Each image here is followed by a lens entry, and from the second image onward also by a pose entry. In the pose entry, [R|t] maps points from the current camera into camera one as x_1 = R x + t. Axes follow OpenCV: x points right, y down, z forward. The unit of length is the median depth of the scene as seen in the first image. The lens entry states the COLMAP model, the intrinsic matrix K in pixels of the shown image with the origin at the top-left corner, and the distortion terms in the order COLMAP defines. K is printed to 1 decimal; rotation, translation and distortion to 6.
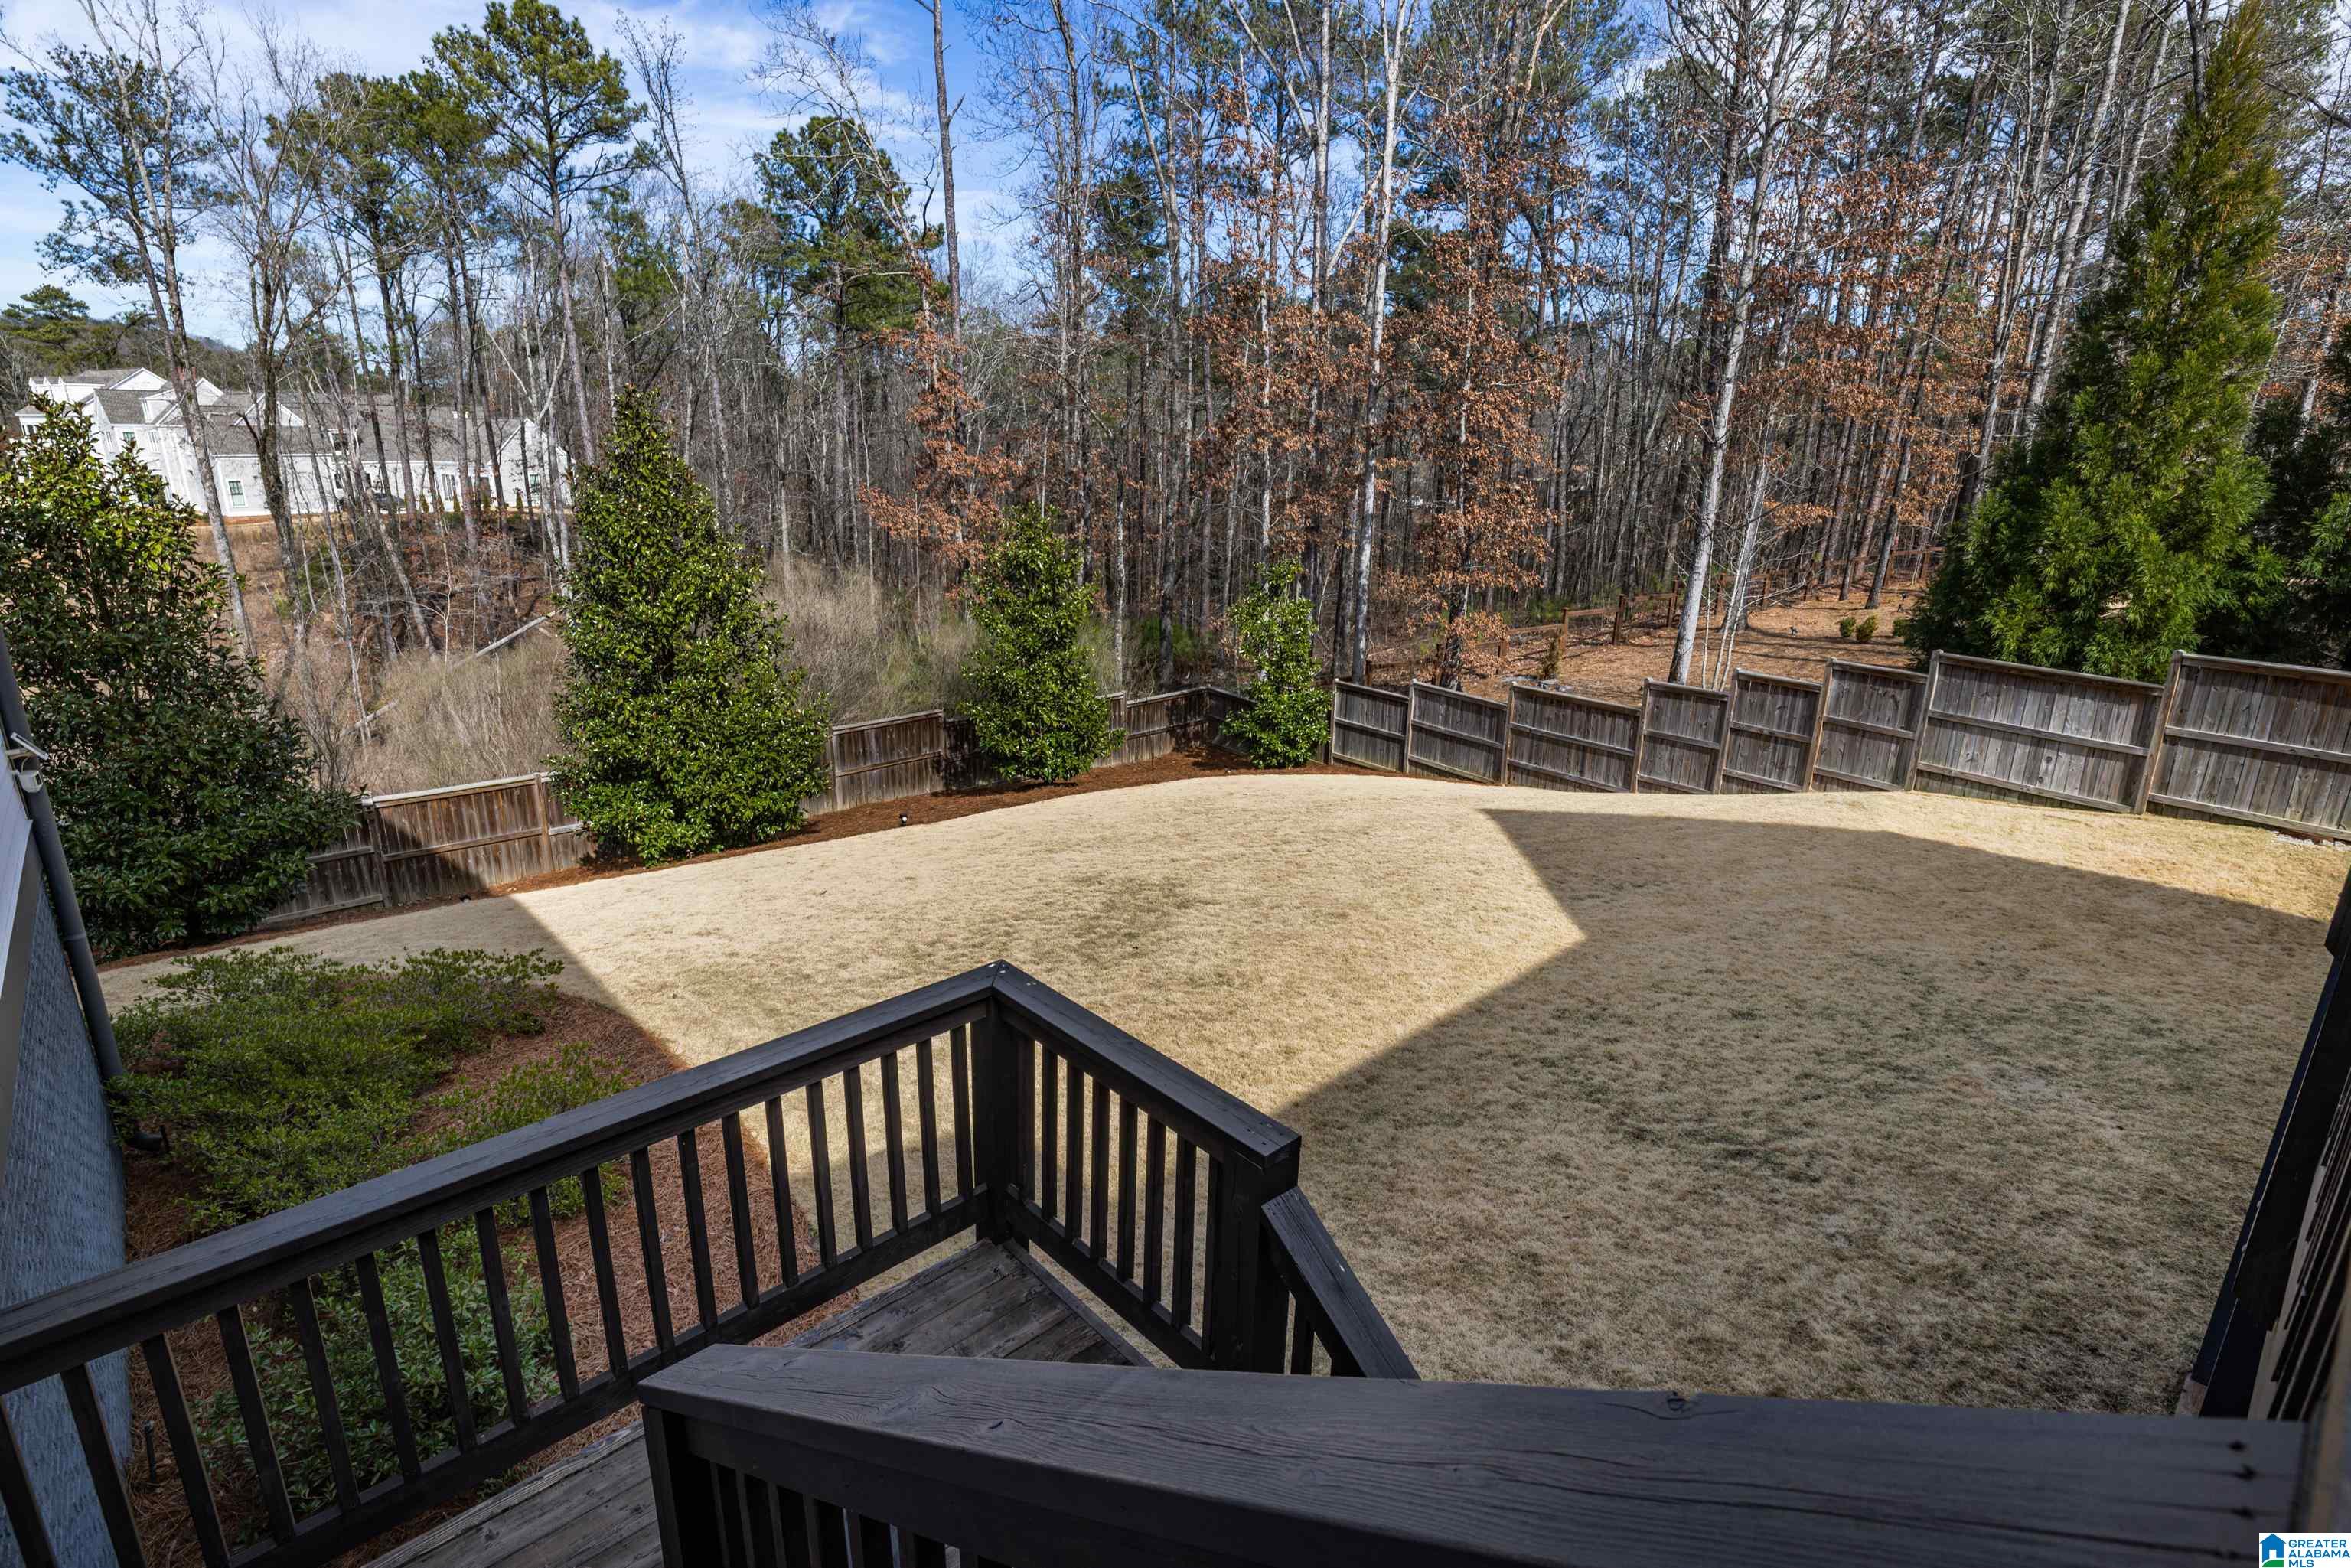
lens RADIAL K [[1113.0, 0, 1177.1], [0, 1113.0, 792.3], [0, 0, 1]] dist [-0.004281, -0.000924]
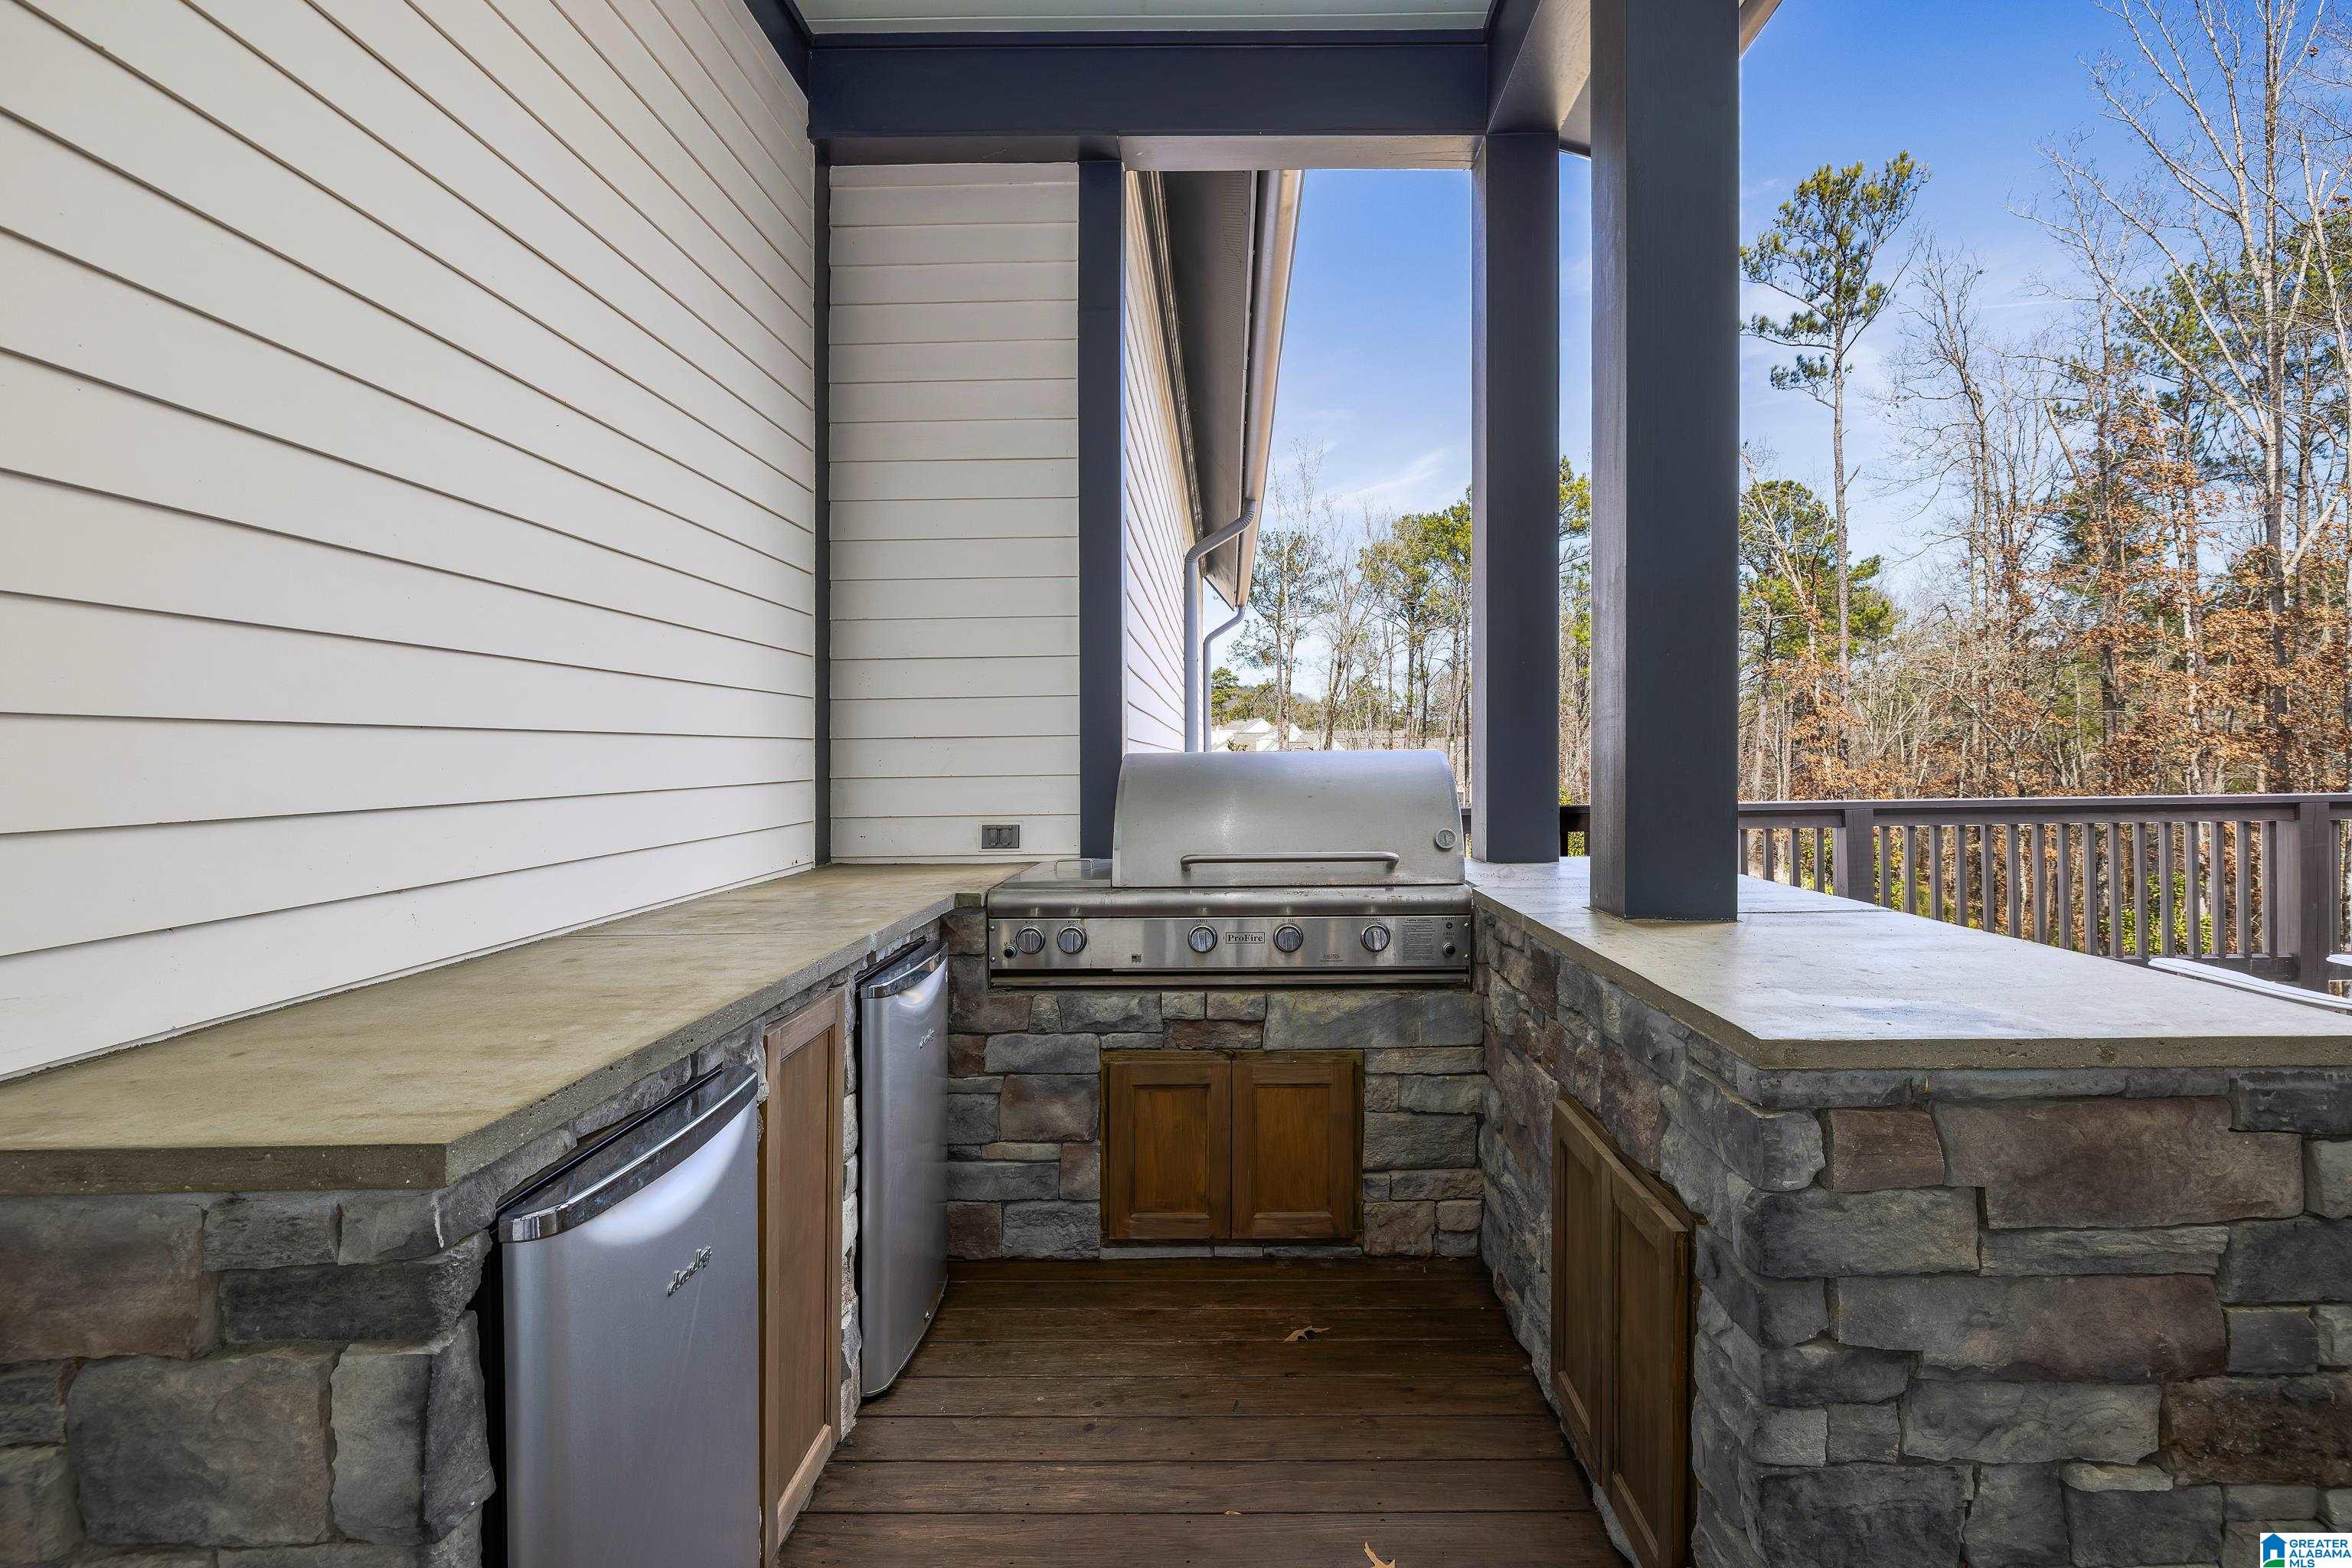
lens RADIAL K [[1154.8, 0, 1253.6], [0, 1154.8, 790.6], [0, 0, 1]] dist [-0.001469, -0.000478]
pose [[0.750286, -0.000247, -0.661113, 0.072457], [-0.182844, 0.960916, -0.207865, 0.030623], [0.635326, 0.276839, 0.720917, -0.091464]]
